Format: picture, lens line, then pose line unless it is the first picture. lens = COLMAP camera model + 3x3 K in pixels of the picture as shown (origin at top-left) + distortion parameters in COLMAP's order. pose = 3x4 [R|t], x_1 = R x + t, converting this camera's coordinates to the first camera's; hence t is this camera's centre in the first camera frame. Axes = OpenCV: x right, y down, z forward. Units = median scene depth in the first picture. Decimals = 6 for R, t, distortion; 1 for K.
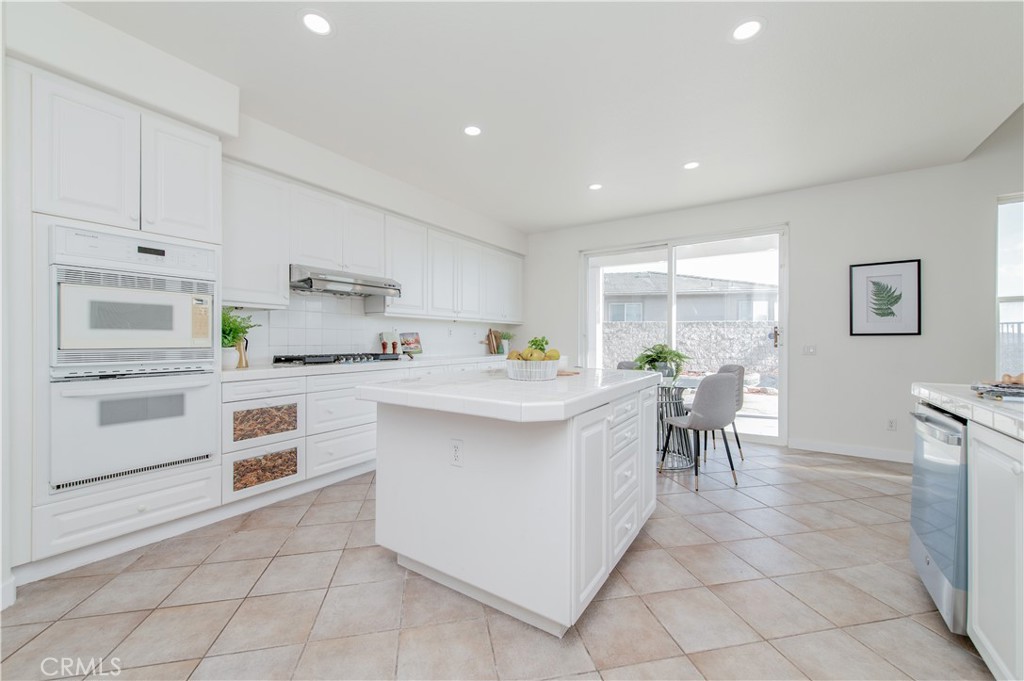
lens RADIAL K [[403.2, 0, 513.4], [0, 403.2, 344.7], [0, 0, 1]] dist [0.009414, -0.002506]
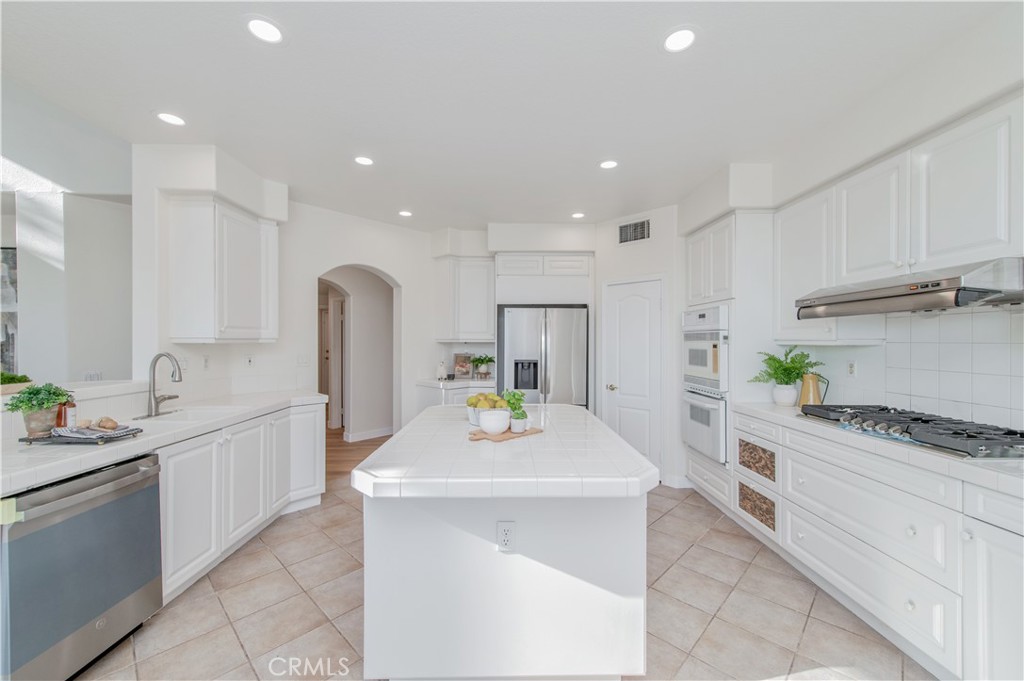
lens RADIAL K [[403.2, 0, 511.4], [0, 403.2, 341.2], [0, 0, 1]] dist [0.009414, -0.002506]
pose [[-0.826294, -0.002657, -0.563232, 0.479652], [-0.009435, 0.999914, 0.009125, -0.111738], [0.563160, 0.012854, -0.826248, 1.504912]]
